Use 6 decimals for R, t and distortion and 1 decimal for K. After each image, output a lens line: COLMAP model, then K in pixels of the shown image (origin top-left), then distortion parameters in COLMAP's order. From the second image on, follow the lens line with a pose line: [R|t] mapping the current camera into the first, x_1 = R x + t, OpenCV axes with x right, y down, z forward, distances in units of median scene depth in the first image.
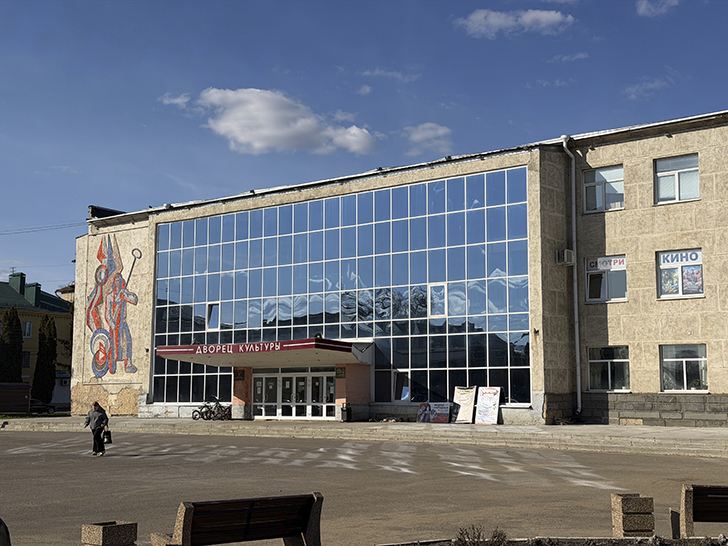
lens RADIAL K [[1011.5, 0, 364.0], [0, 1011.5, 273.0], [0, 0, 1]] dist [0.144749, -0.050843]
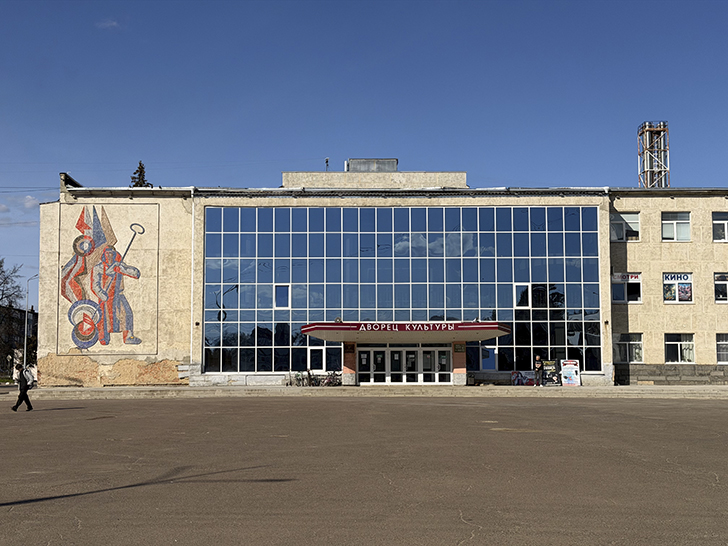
lens RADIAL K [[1011.5, 0, 364.0], [0, 1011.5, 273.0], [0, 0, 1]] dist [0.144749, -0.050843]
pose [[0.779442, 0.057528, 0.623828, -0.895057], [-0.073445, 0.997299, -0.000203, 0.011716], [-0.622155, -0.045659, 0.781562, 0.068245]]
